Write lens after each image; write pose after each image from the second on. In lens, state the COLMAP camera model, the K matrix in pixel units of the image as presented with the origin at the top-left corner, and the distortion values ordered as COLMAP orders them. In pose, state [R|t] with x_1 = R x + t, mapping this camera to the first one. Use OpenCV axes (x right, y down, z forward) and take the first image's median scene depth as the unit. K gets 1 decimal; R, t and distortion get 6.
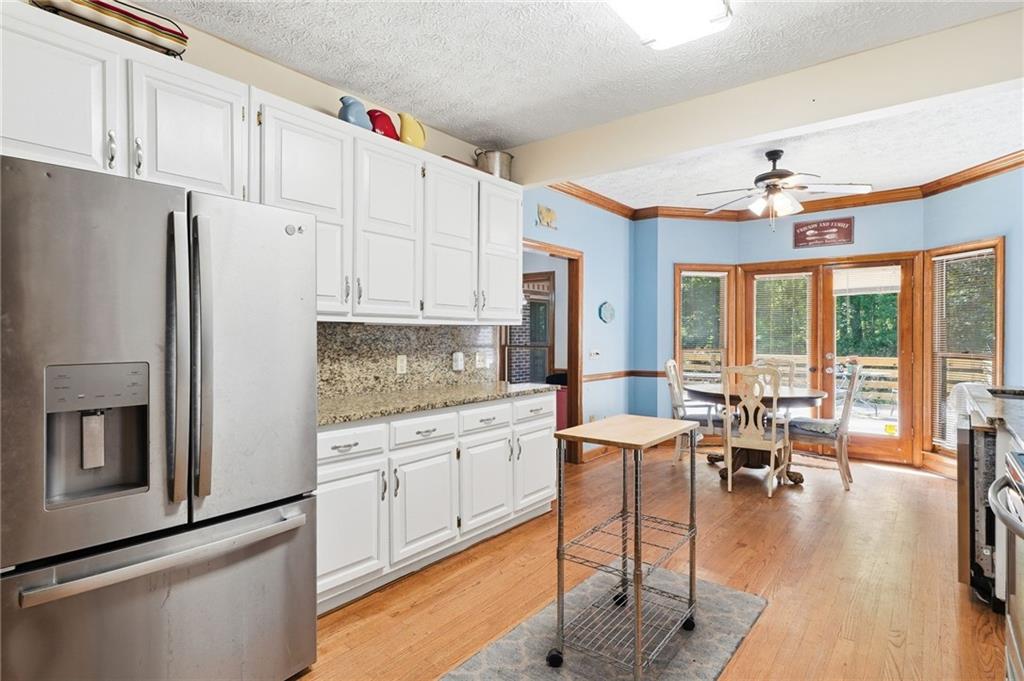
lens RADIAL K [[526.7, 0, 513.9], [0, 526.7, 335.2], [0, 0, 1]] dist [-0.001325, -0.000408]
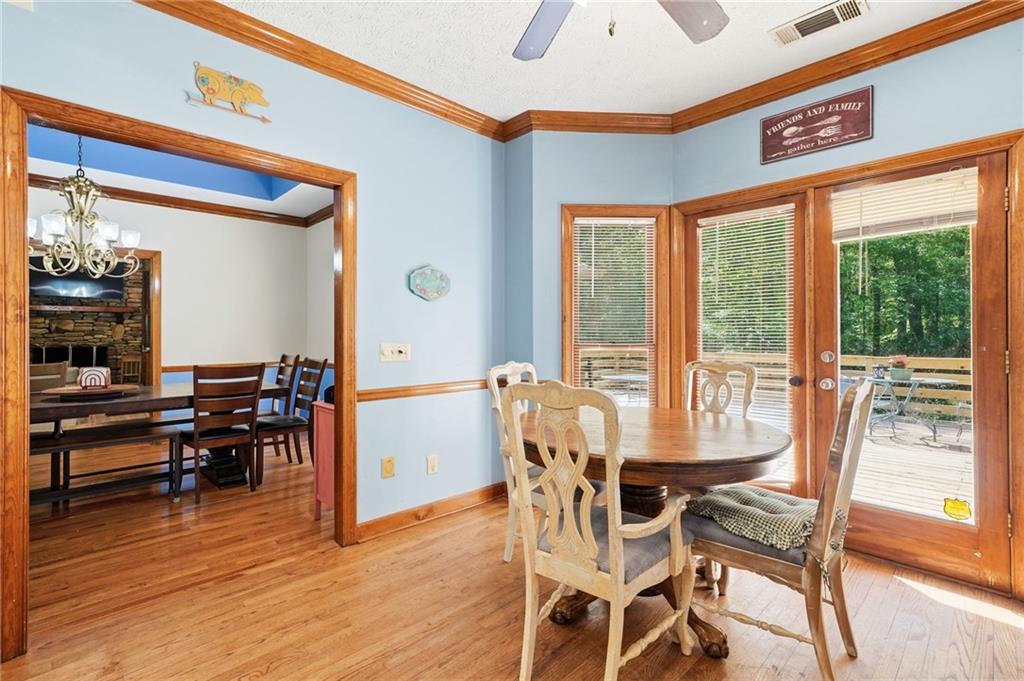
lens RADIAL K [[470.2, 0, 518.7], [0, 470.2, 332.4], [0, 0, 1]] dist [0.002650, 0.000126]
pose [[0.991680, -0.003291, -0.128683, 0.348086], [0.002445, 0.999974, -0.006730, 0.017344], [0.128701, 0.006359, 0.991663, 0.482850]]
